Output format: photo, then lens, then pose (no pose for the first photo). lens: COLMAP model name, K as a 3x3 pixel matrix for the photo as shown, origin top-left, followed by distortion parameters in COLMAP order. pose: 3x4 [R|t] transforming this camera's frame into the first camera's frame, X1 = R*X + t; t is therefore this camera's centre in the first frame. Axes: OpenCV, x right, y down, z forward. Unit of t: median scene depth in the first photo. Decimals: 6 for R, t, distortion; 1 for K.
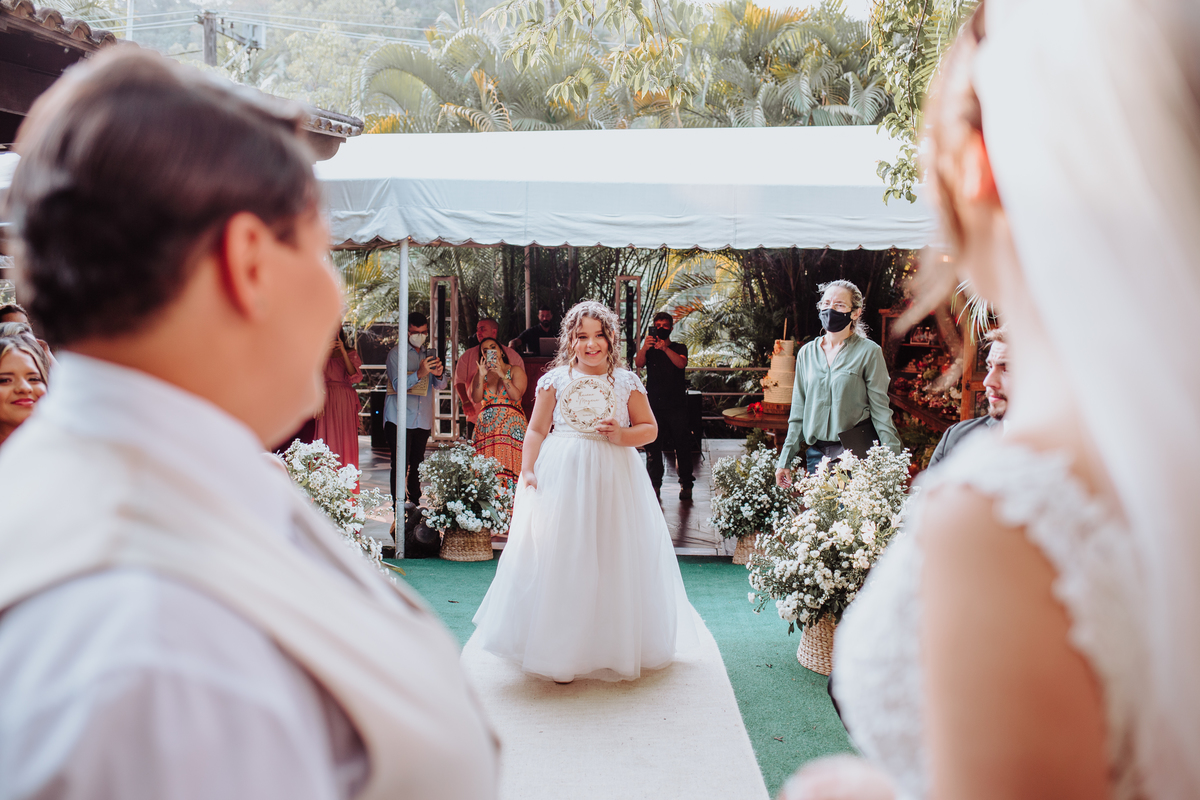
lens RADIAL K [[1172.7, 0, 600.0], [0, 1172.7, 400.0], [0, 0, 1]] dist [-0.063757, 0.007760]
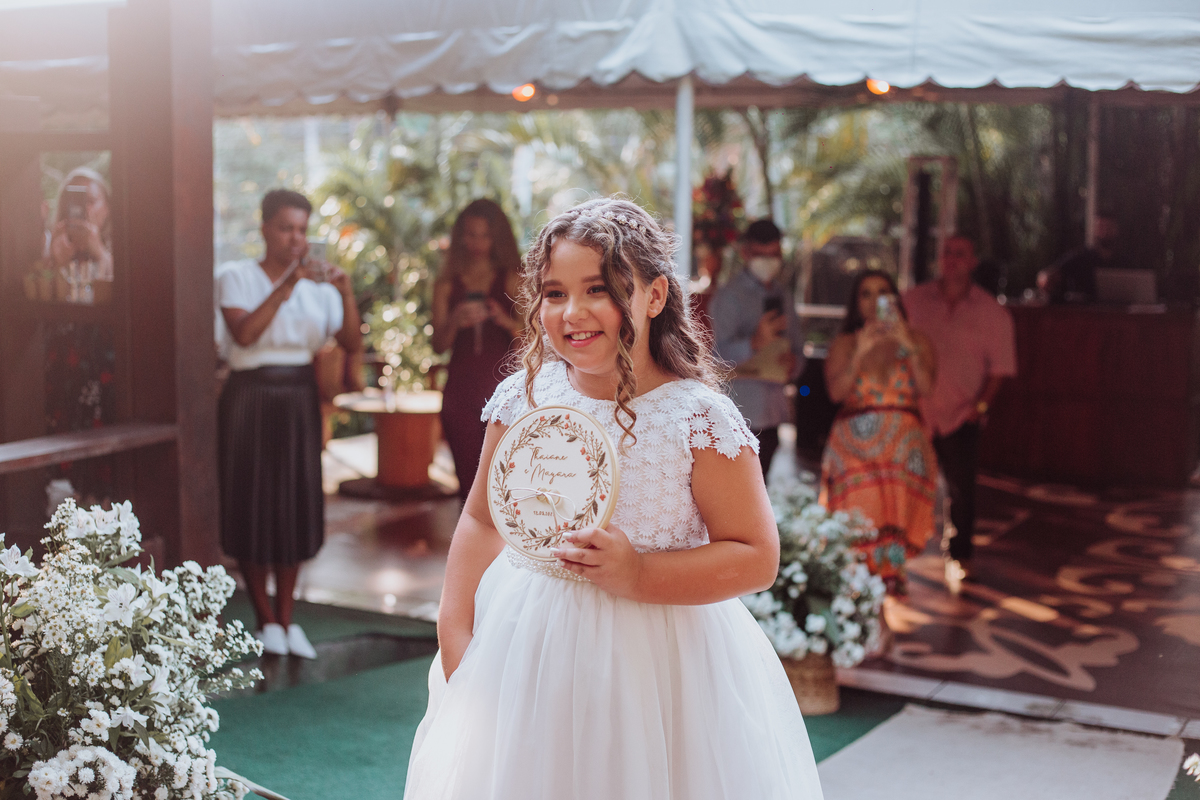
lens RADIAL K [[1802.8, 0, 600.0], [0, 1802.8, 400.0], [0, 0, 1]] dist [-0.235404, 0.047723]
pose [[0.918751, 0.050317, -0.391617, 0.213924], [-0.039804, 0.998597, 0.034923, -0.040877], [0.392825, -0.016497, 0.919465, 0.503224]]
